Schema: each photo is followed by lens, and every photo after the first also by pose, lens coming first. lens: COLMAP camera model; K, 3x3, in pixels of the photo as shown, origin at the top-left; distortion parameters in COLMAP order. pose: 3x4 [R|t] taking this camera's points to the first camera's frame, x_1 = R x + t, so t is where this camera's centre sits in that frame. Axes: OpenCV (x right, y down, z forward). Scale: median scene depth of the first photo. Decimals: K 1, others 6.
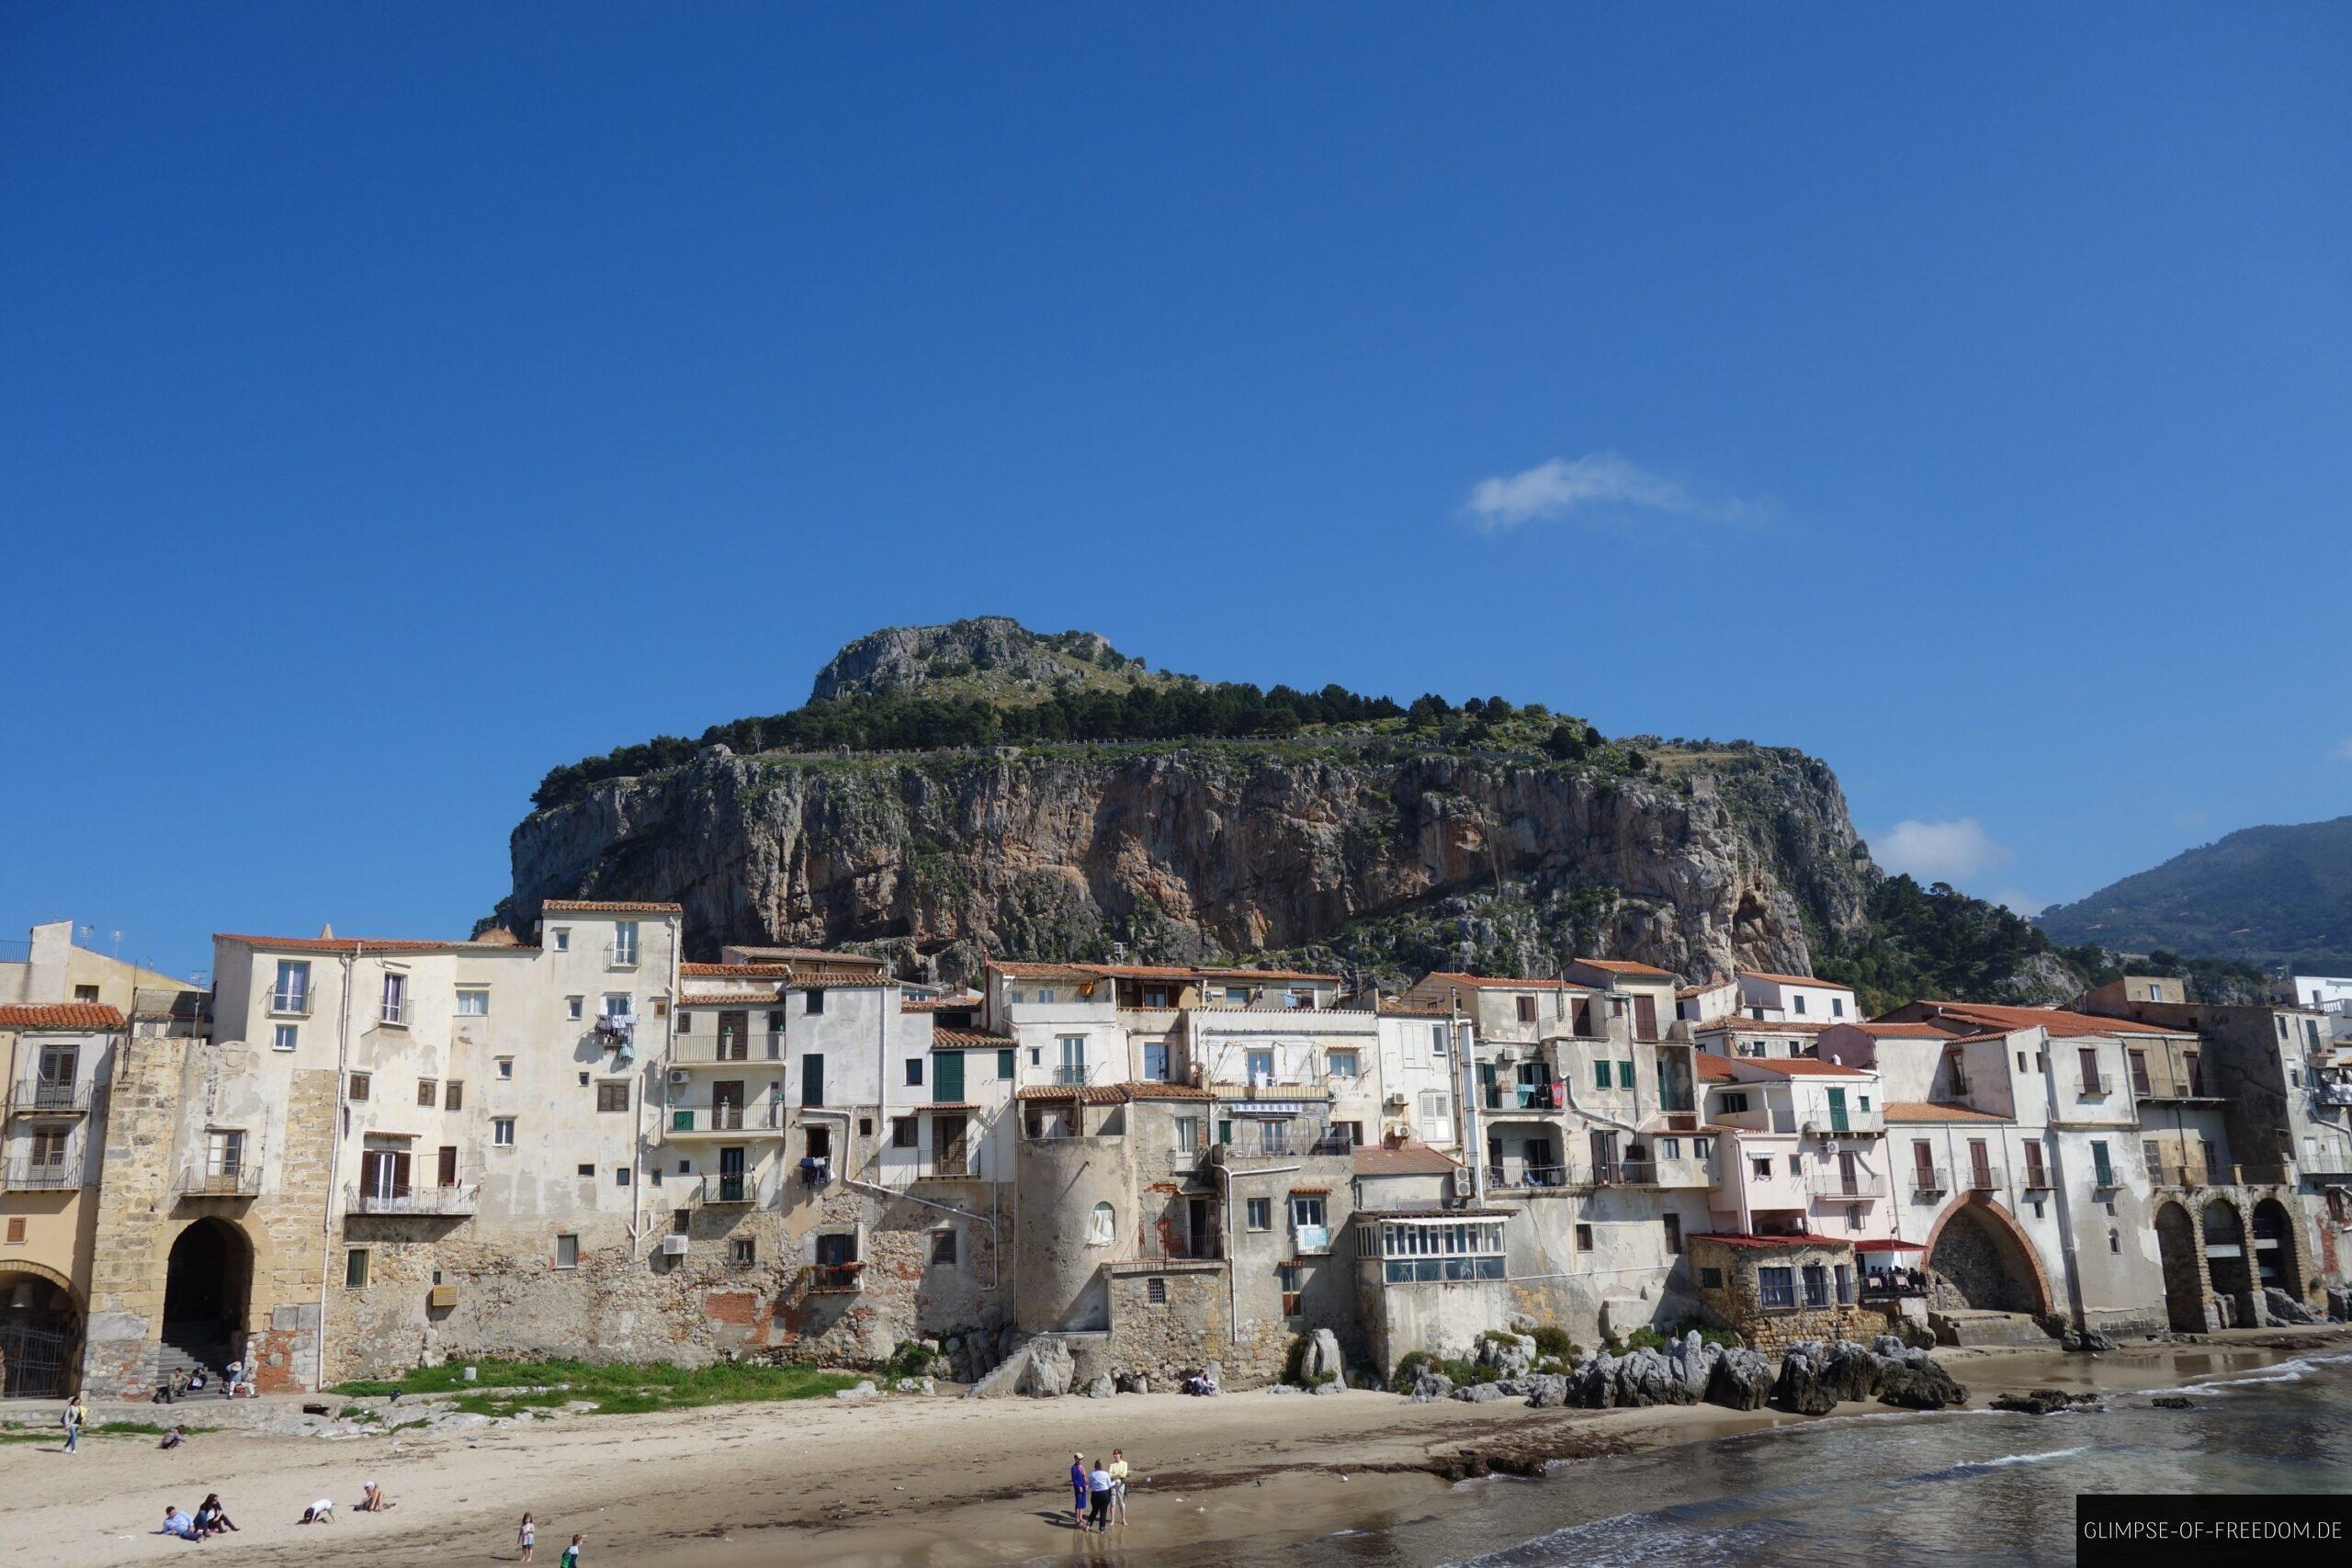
lens RADIAL K [[1862.9, 0, 1177.5], [0, 1862.9, 790.3], [0, 0, 1]] dist [0.008726, -0.010391]
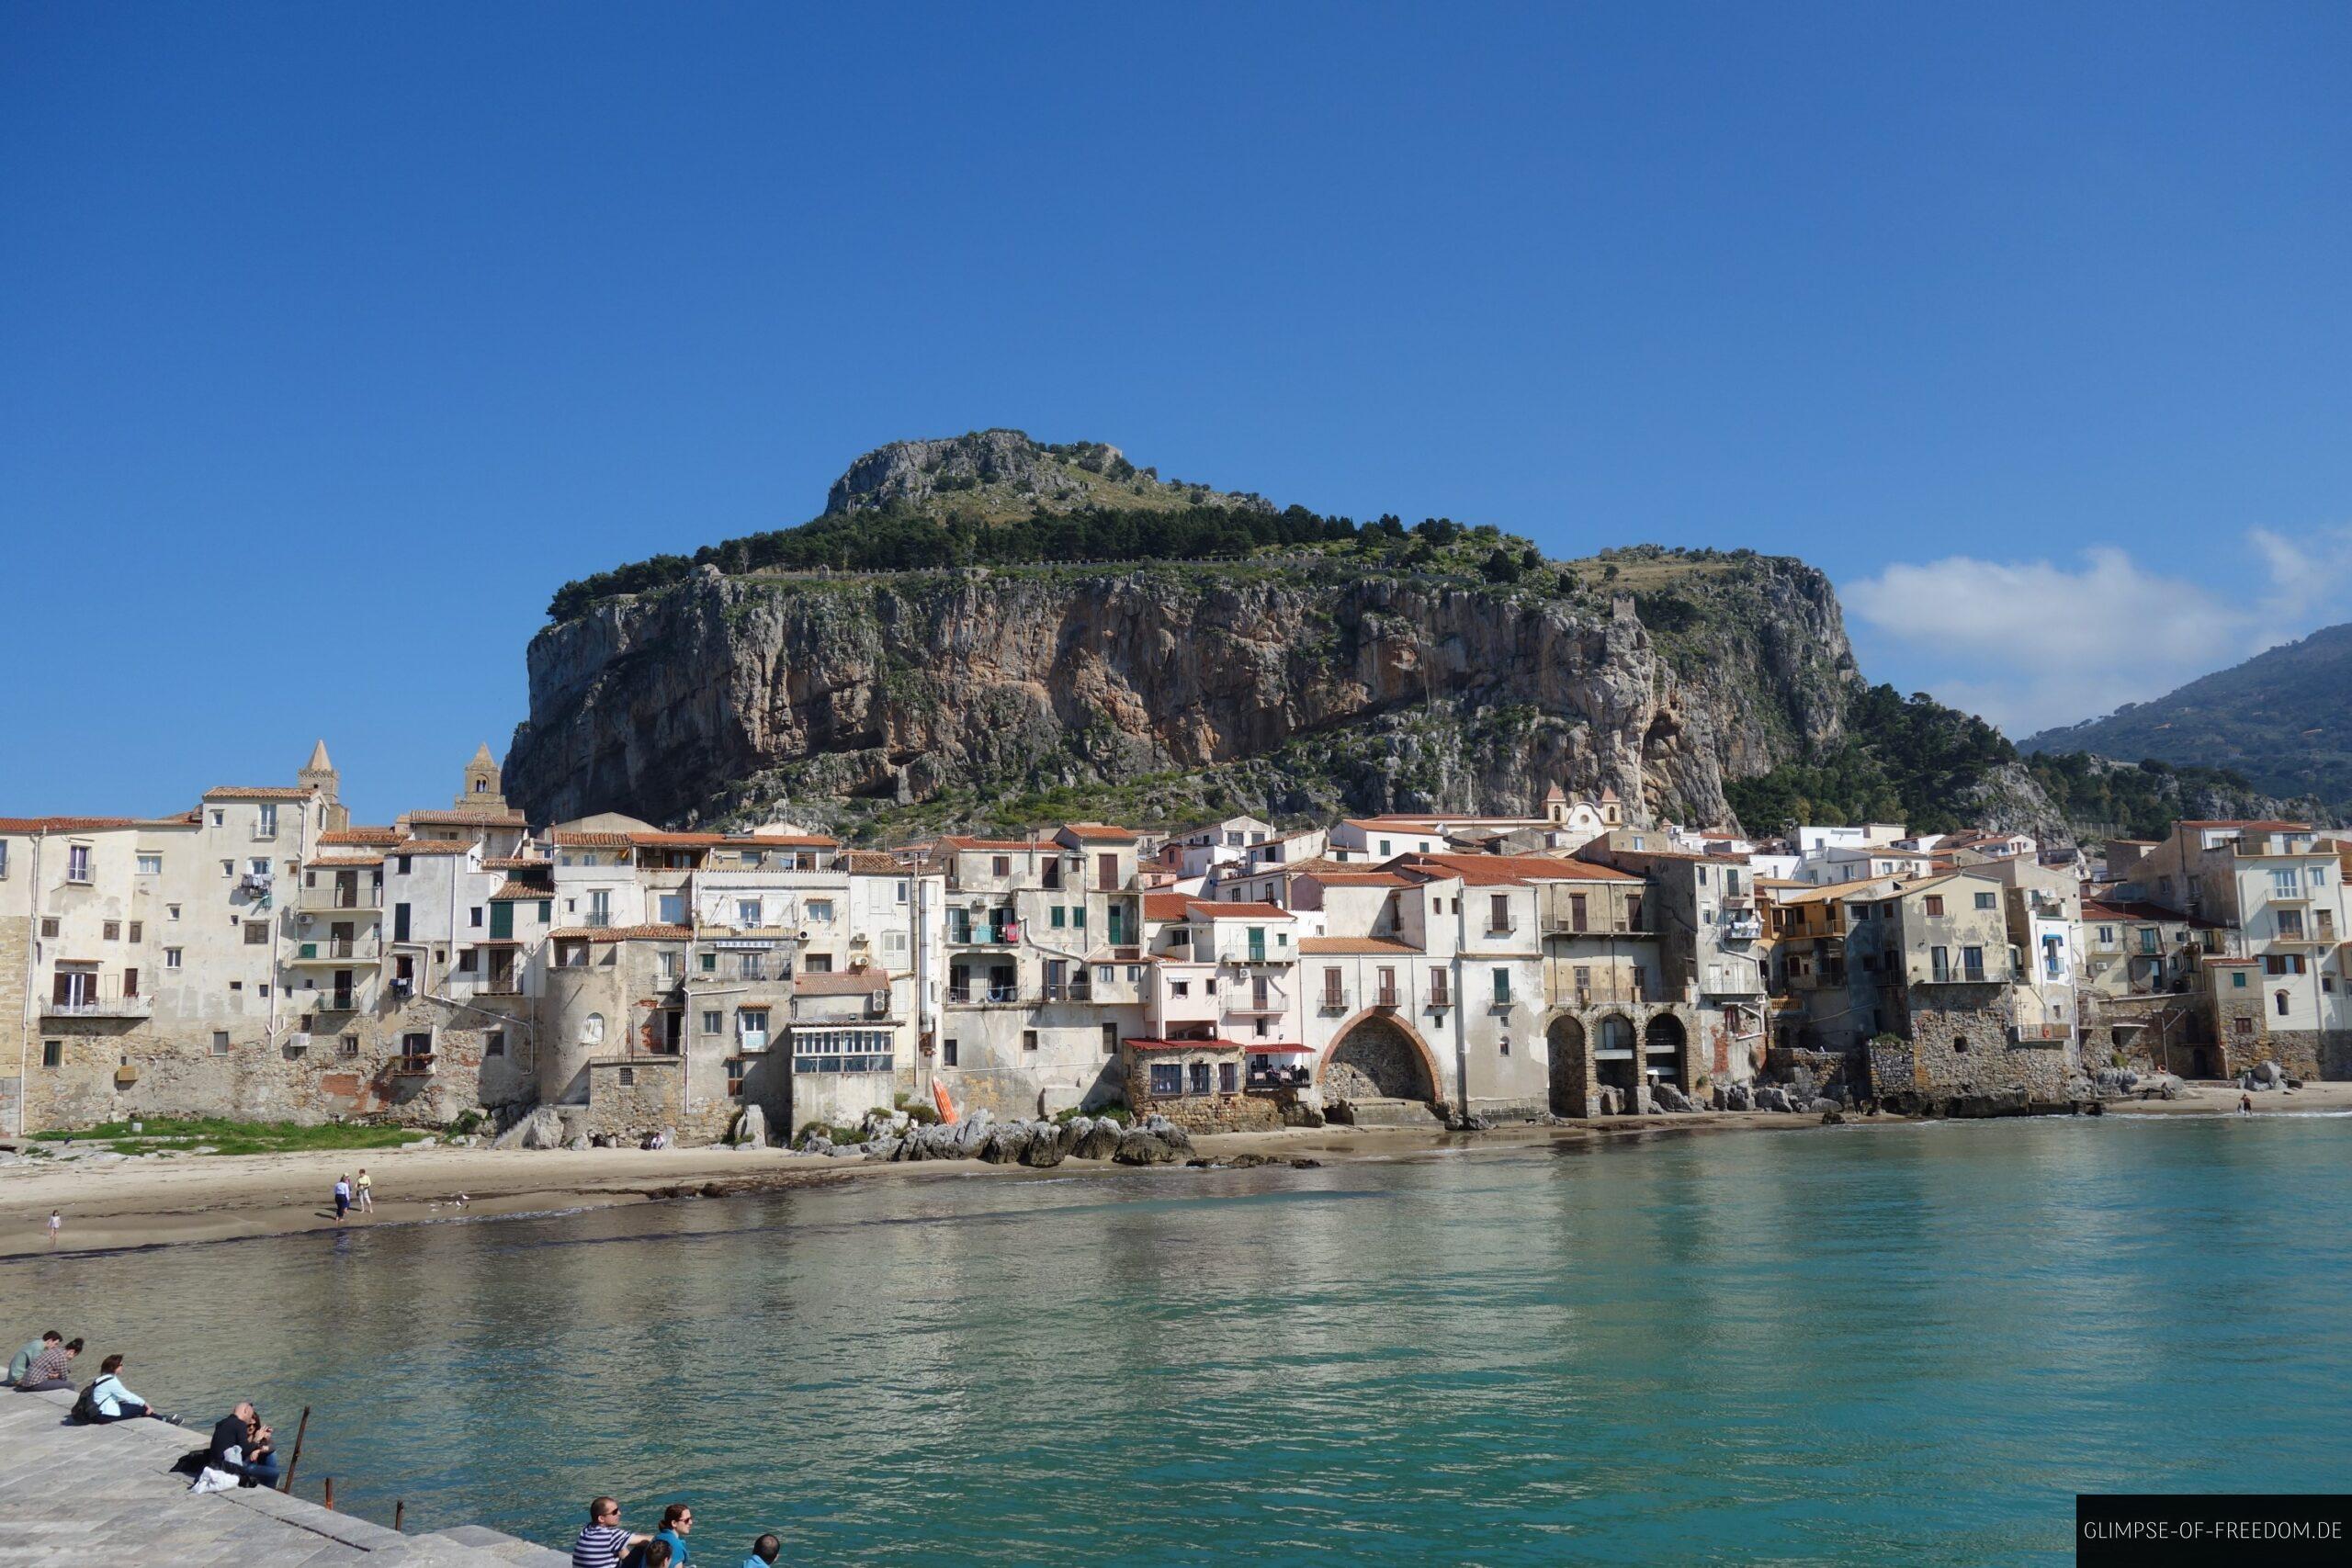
lens RADIAL K [[1862.9, 0, 1182.6], [0, 1862.9, 792.8], [0, 0, 1]] dist [0.008726, -0.010391]
pose [[0.998964, 0.005412, -0.045186, 0.347770], [-0.000289, 0.993639, 0.112612, -0.073385], [0.045508, -0.112482, 0.992611, -0.251740]]
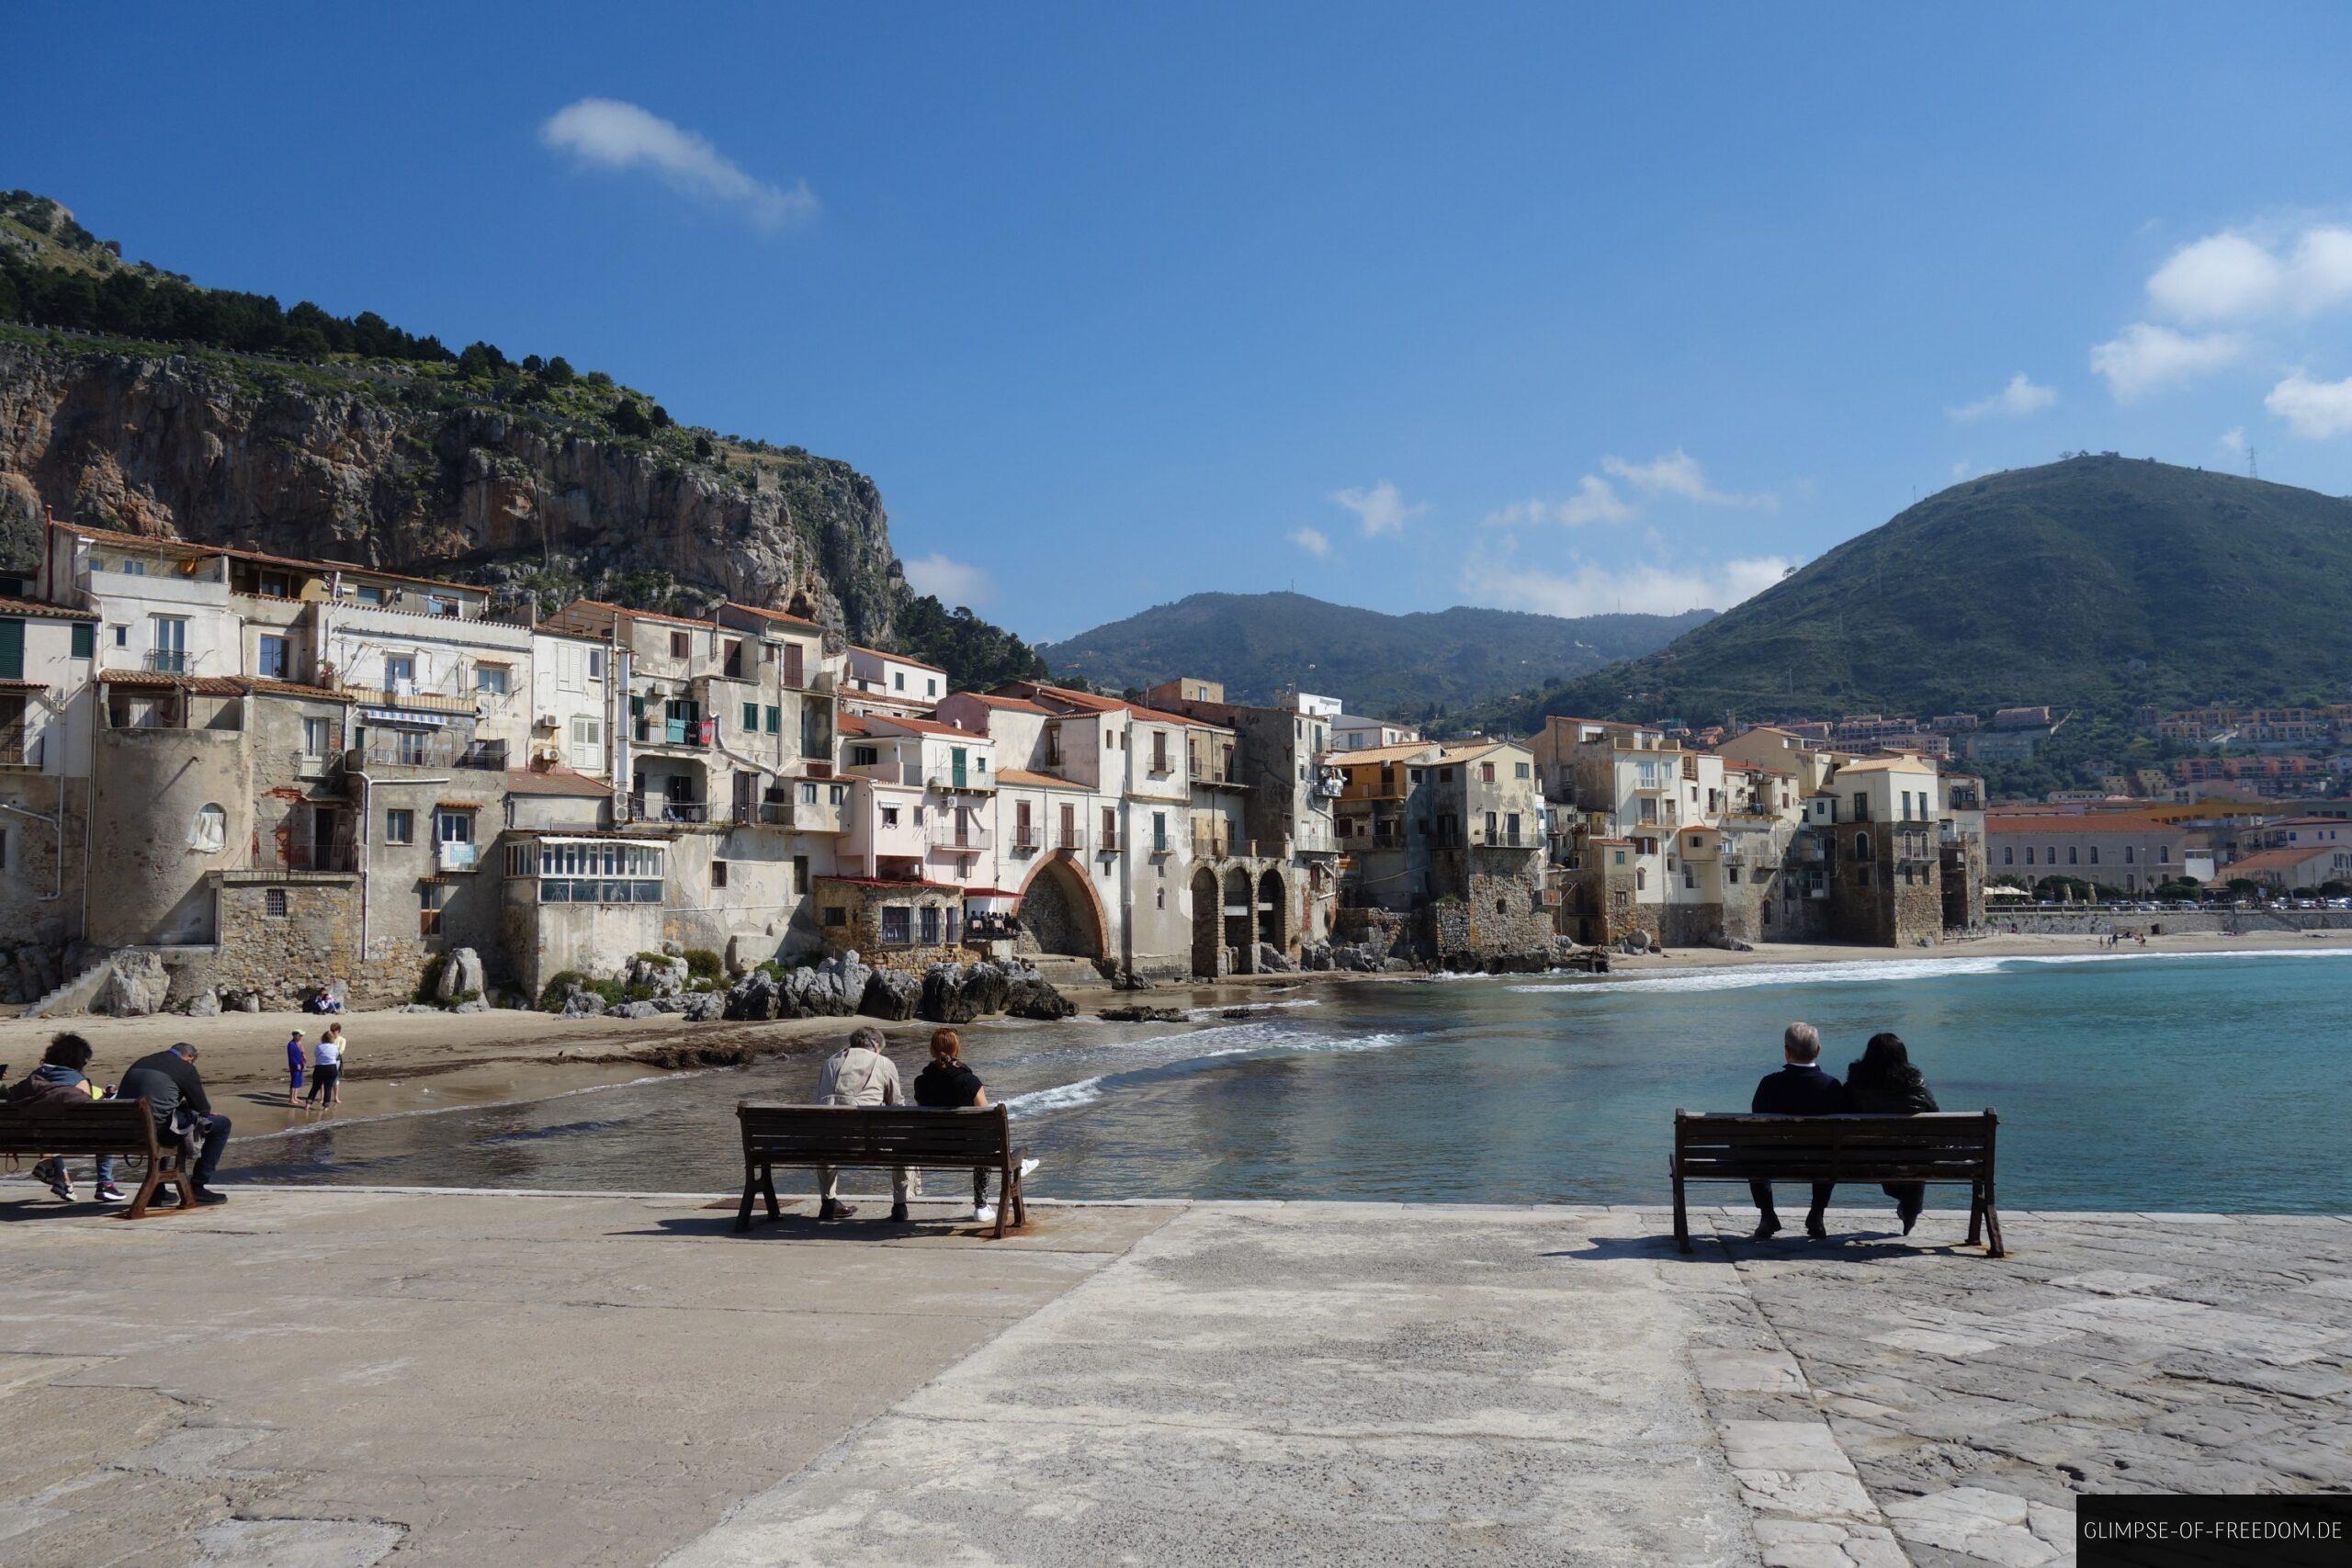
lens RADIAL K [[1862.9, 0, 1176.1], [0, 1862.9, 786.1], [0, 0, 1]] dist [0.008726, -0.010391]
pose [[0.866487, 0.058087, 0.495808, -0.063107], [-0.134772, 0.983546, 0.120303, 0.035422], [-0.480663, -0.171062, 0.860059, 0.022627]]
